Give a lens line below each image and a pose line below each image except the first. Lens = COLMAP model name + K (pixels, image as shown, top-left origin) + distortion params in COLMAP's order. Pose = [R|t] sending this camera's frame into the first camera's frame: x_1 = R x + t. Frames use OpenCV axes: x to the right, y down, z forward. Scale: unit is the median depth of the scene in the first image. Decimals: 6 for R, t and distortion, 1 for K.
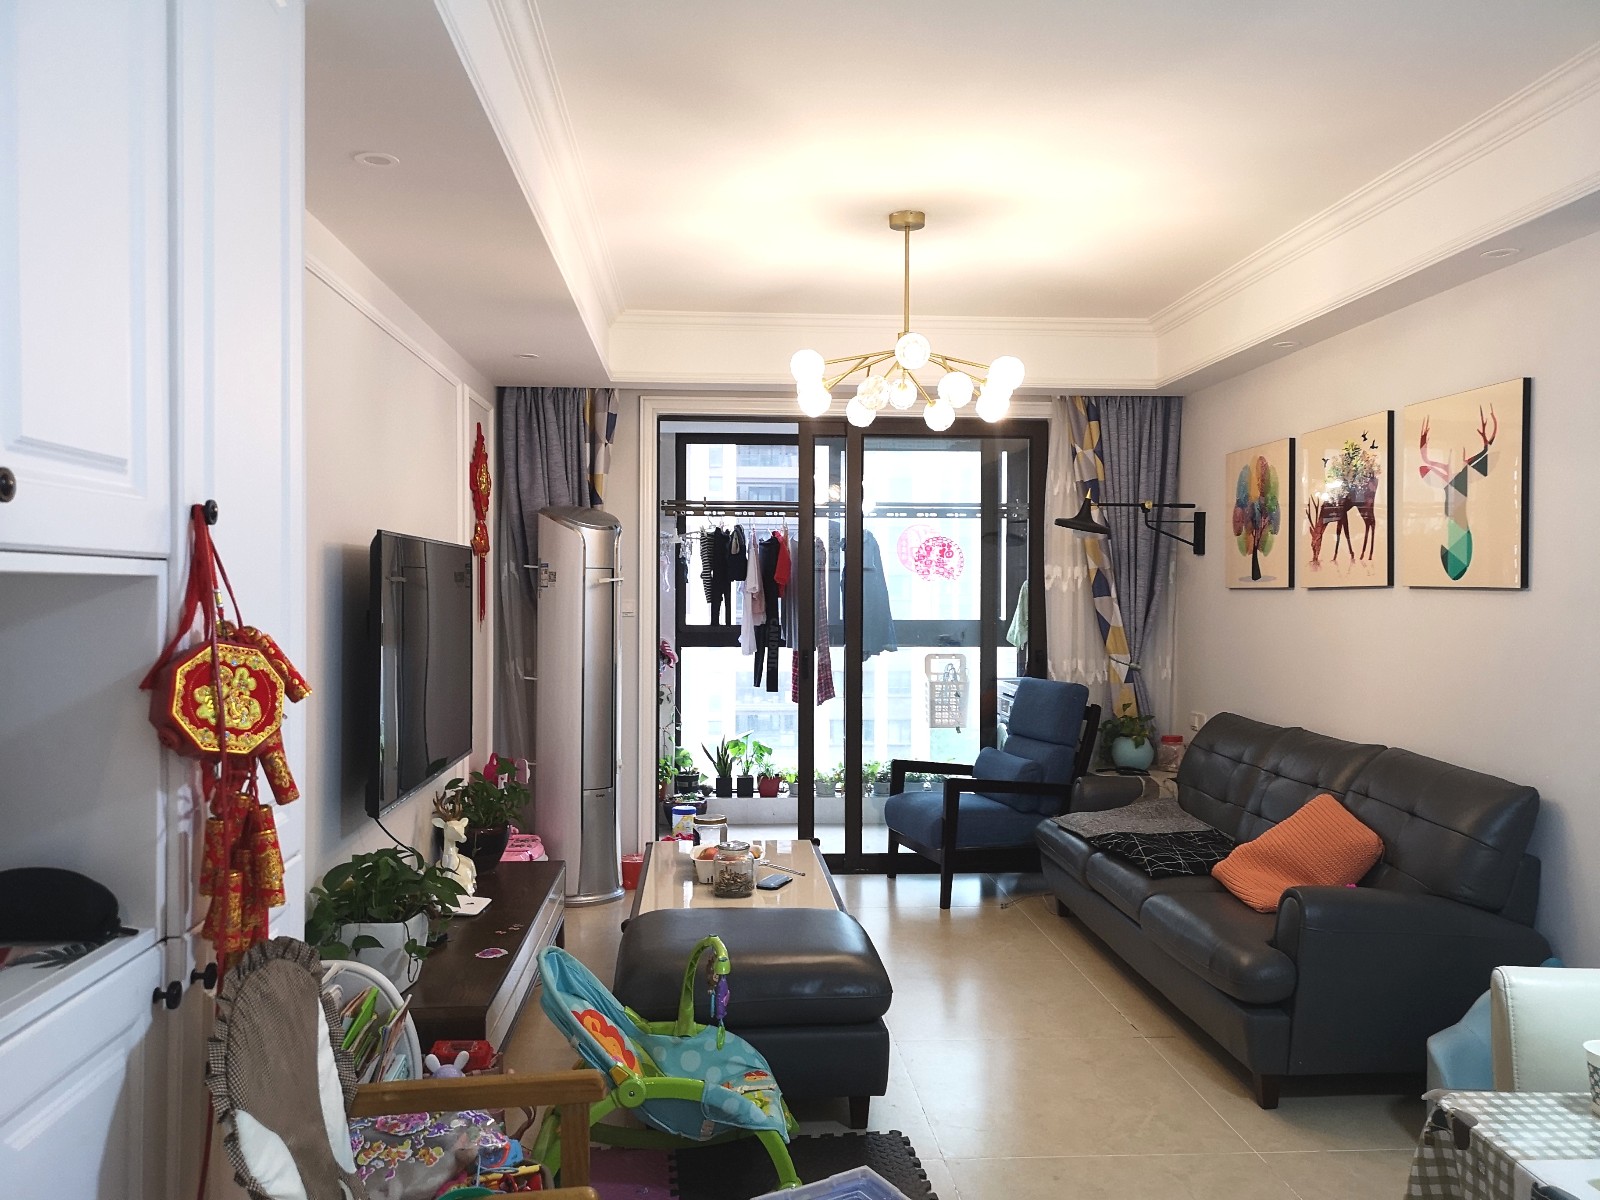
lens RADIAL K [[1255.1, 0, 802.1], [0, 1255.1, 595.9], [0, 0, 1]] dist [0.021329, -0.054848]
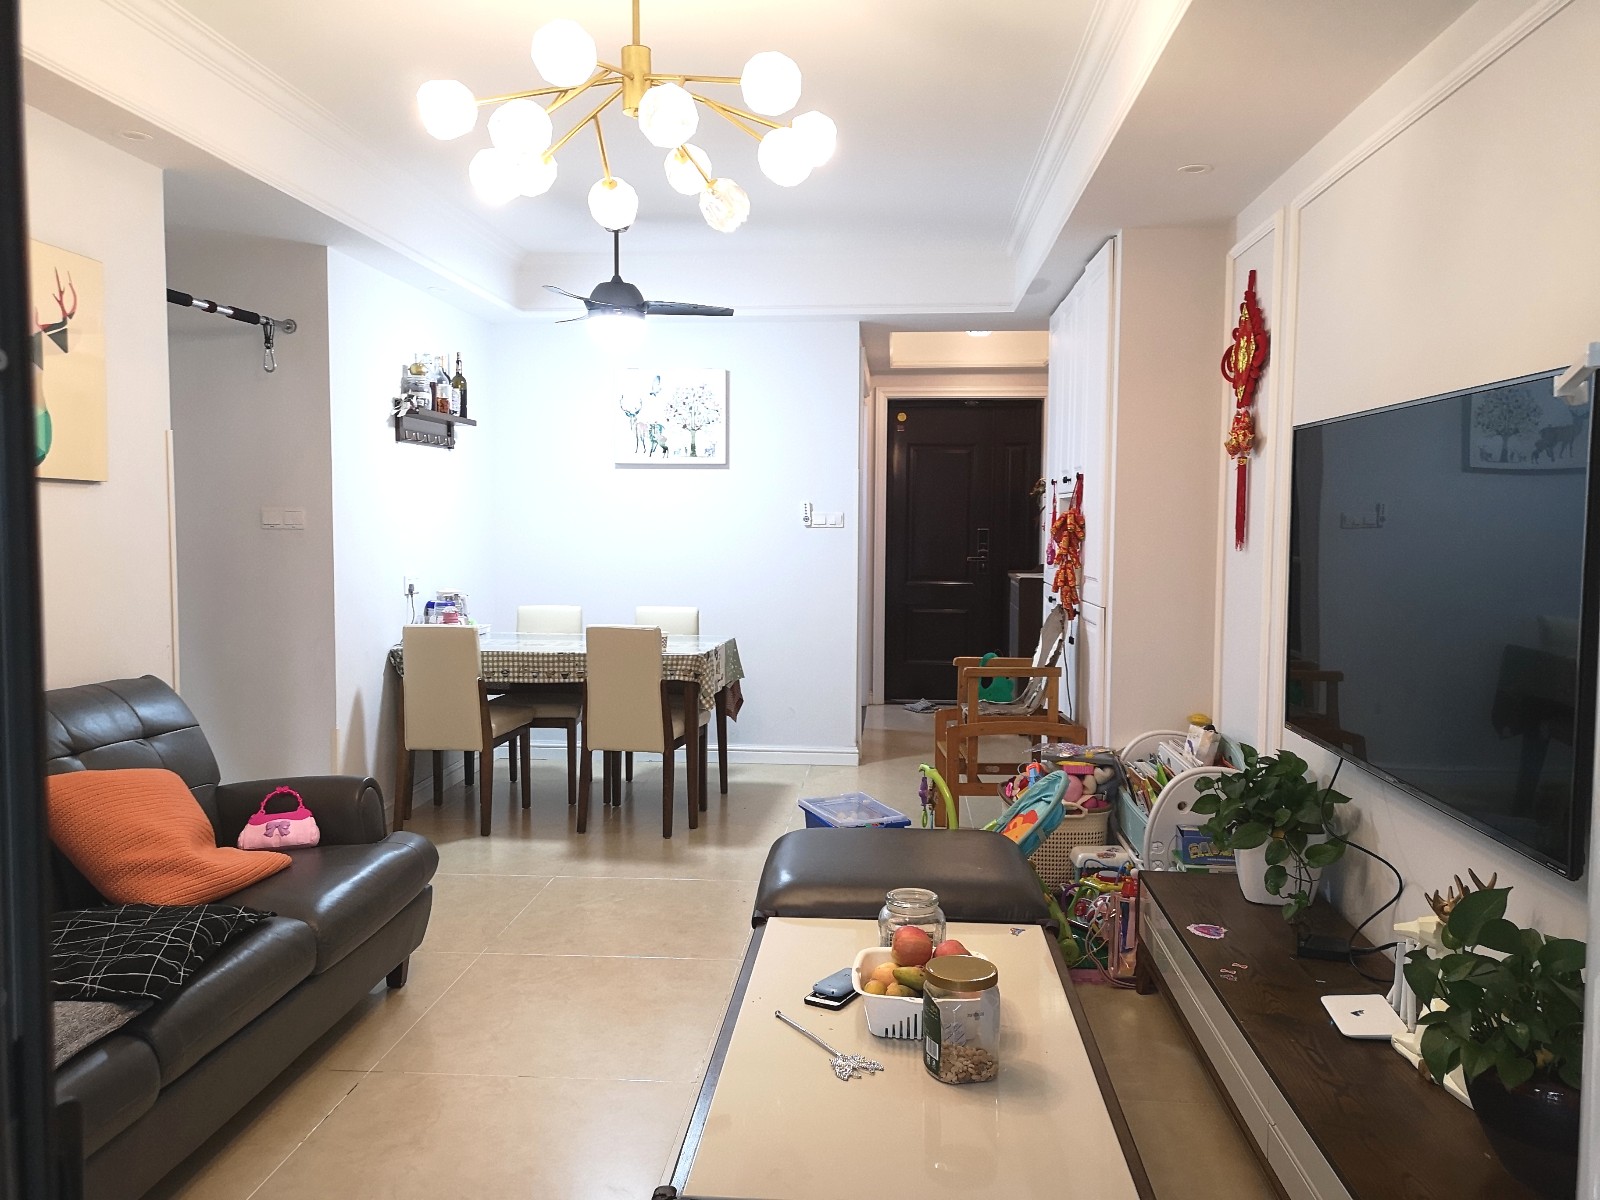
lens RADIAL K [[1255.1, 0, 813.0], [0, 1255.1, 597.9], [0, 0, 1]] dist [0.021329, -0.054848]
pose [[-0.991178, -0.020049, 0.131010, -0.089921], [-0.010803, 0.997424, 0.070907, 0.007900], [-0.132094, 0.068866, -0.988842, 1.728386]]
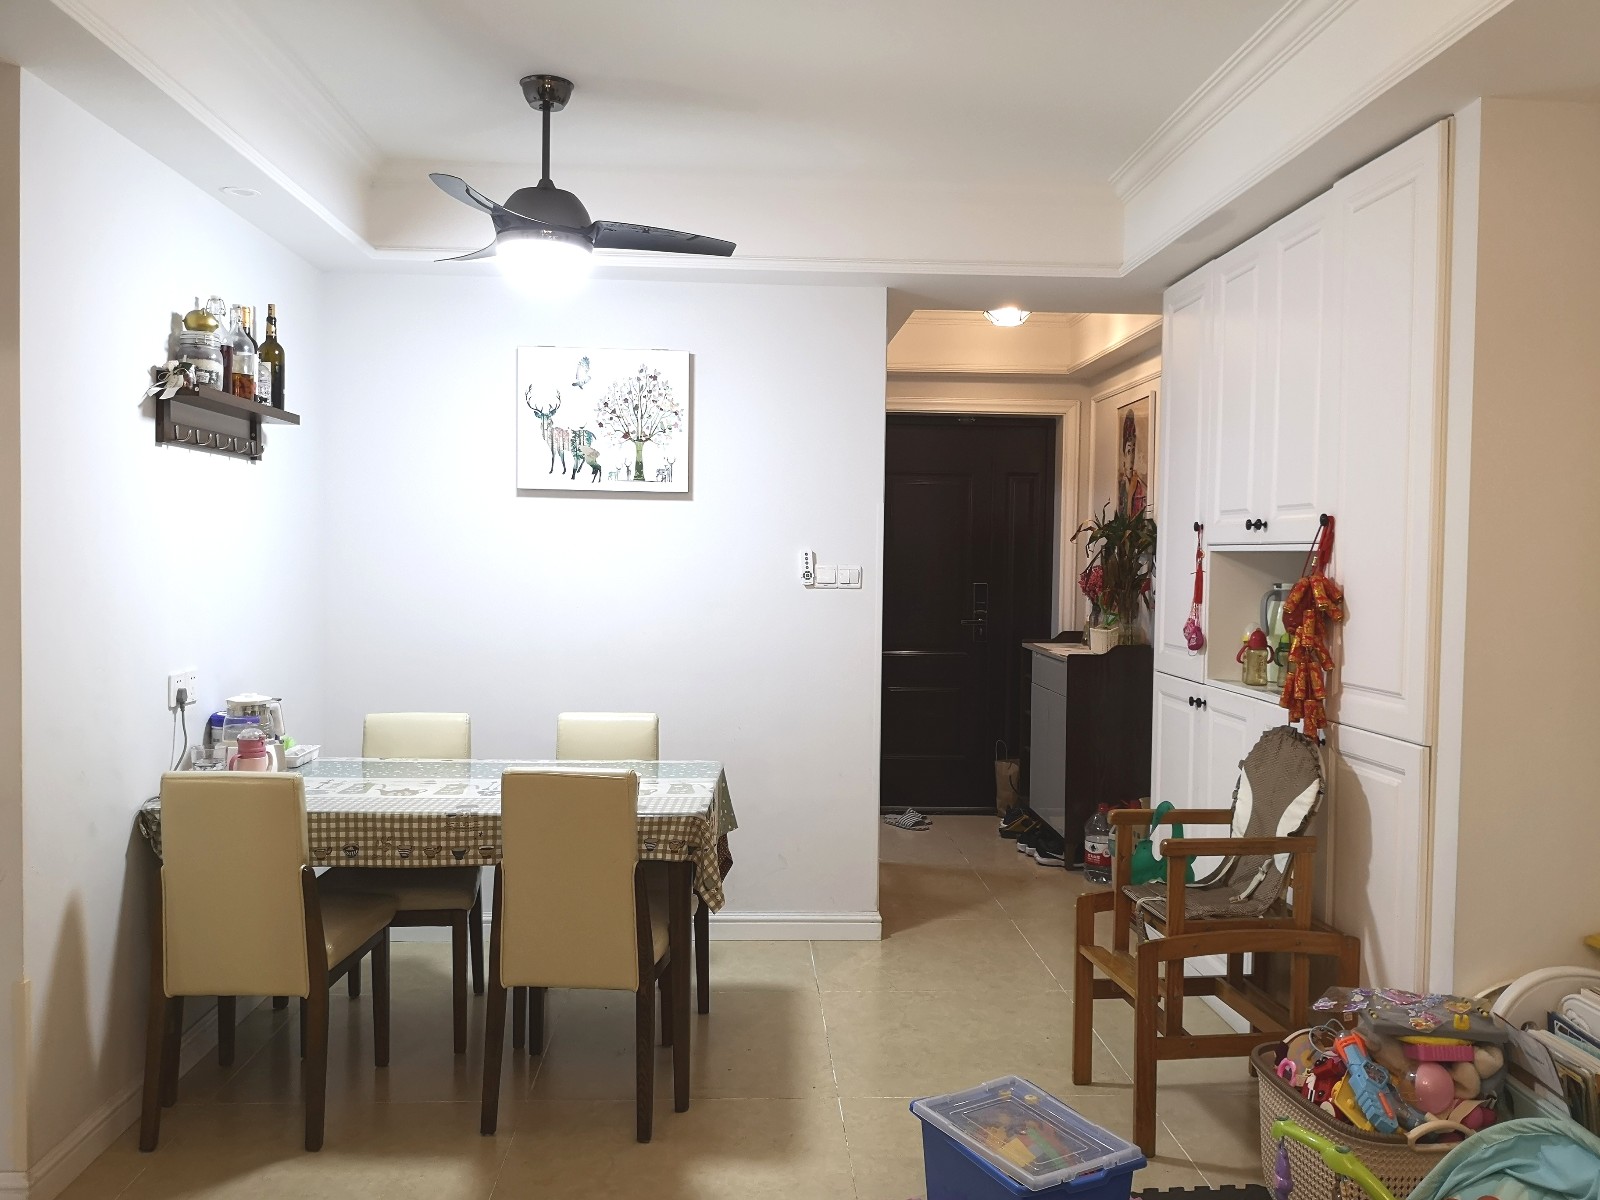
lens RADIAL K [[1255.1, 0, 804.3], [0, 1255.1, 596.6], [0, 0, 1]] dist [0.021329, -0.054848]
pose [[-0.999771, -0.021330, -0.001518, 0.137617], [-0.021374, 0.998988, 0.039574, -0.003743], [0.000672, 0.039598, -0.999215, 1.211274]]
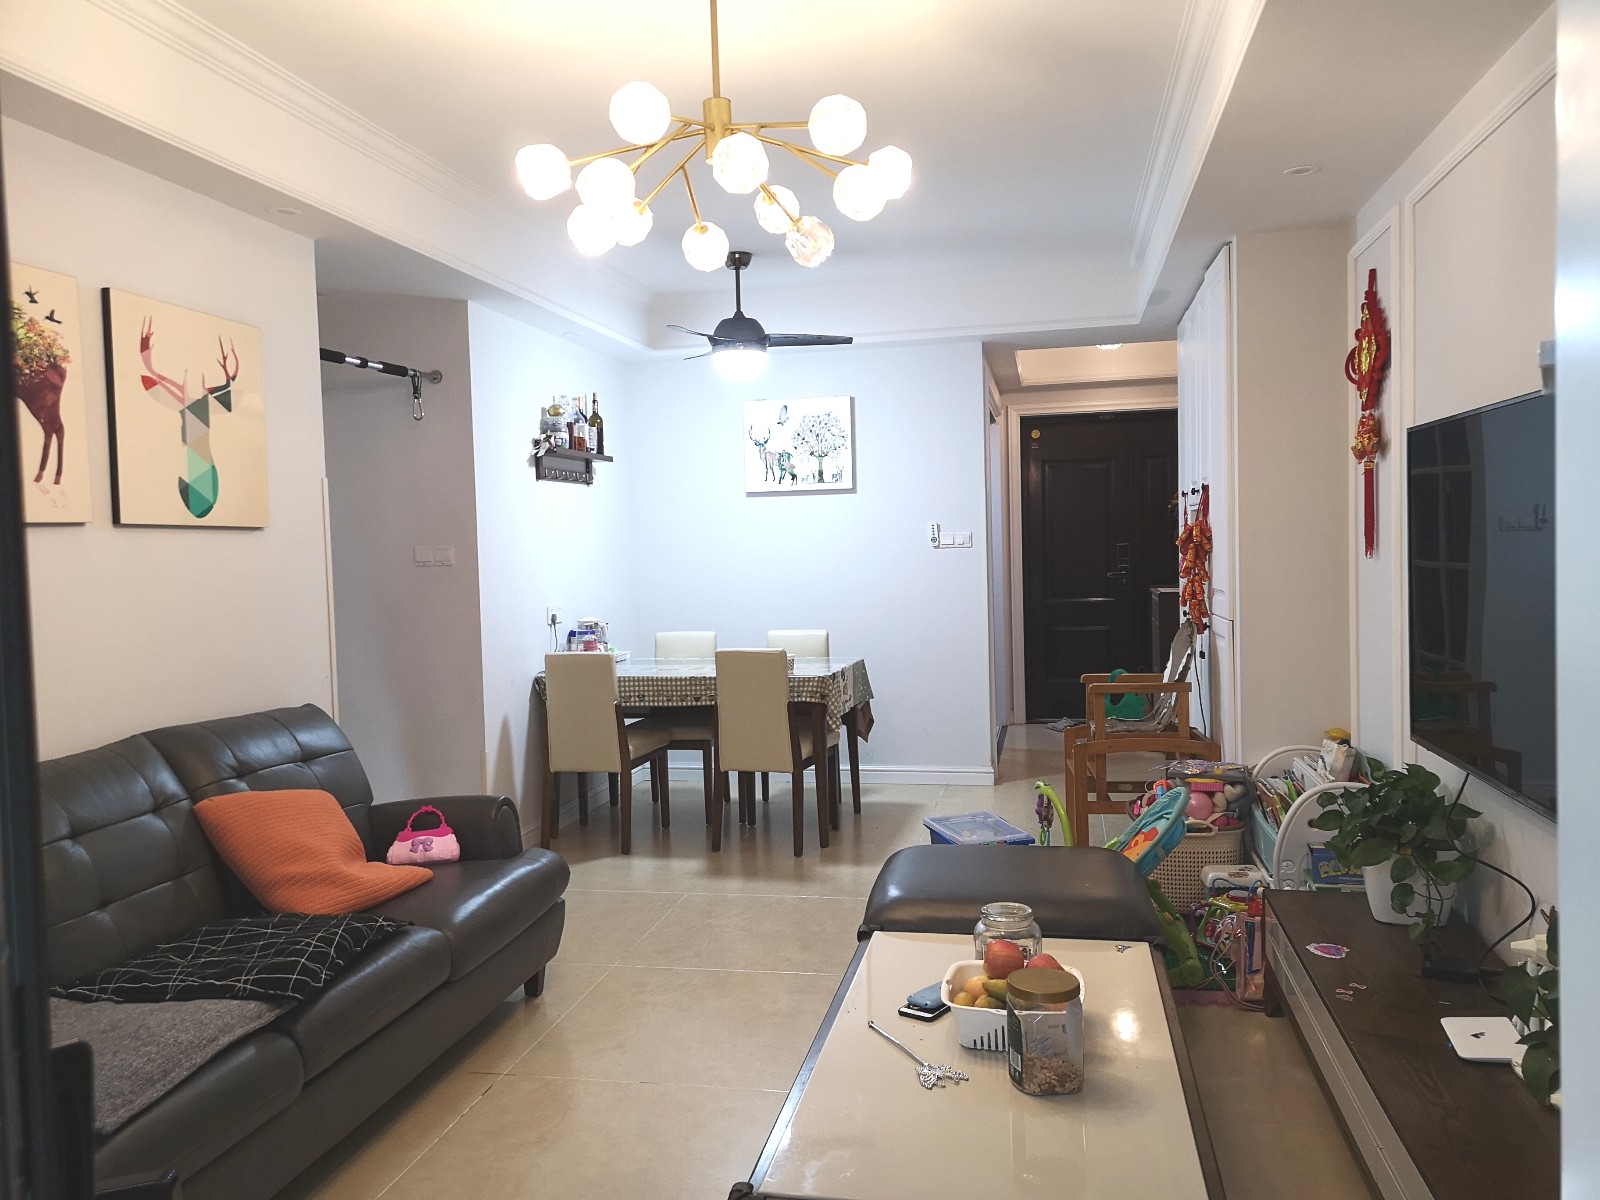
lens RADIAL K [[1255.1, 0, 795.5], [0, 1255.1, 594.8], [0, 0, 1]] dist [0.021329, -0.054848]
pose [[-0.963271, 0.009536, 0.268363, -0.130572], [0.023592, 0.998510, 0.049199, 0.008098], [-0.267494, 0.053723, -0.962061, 1.740739]]
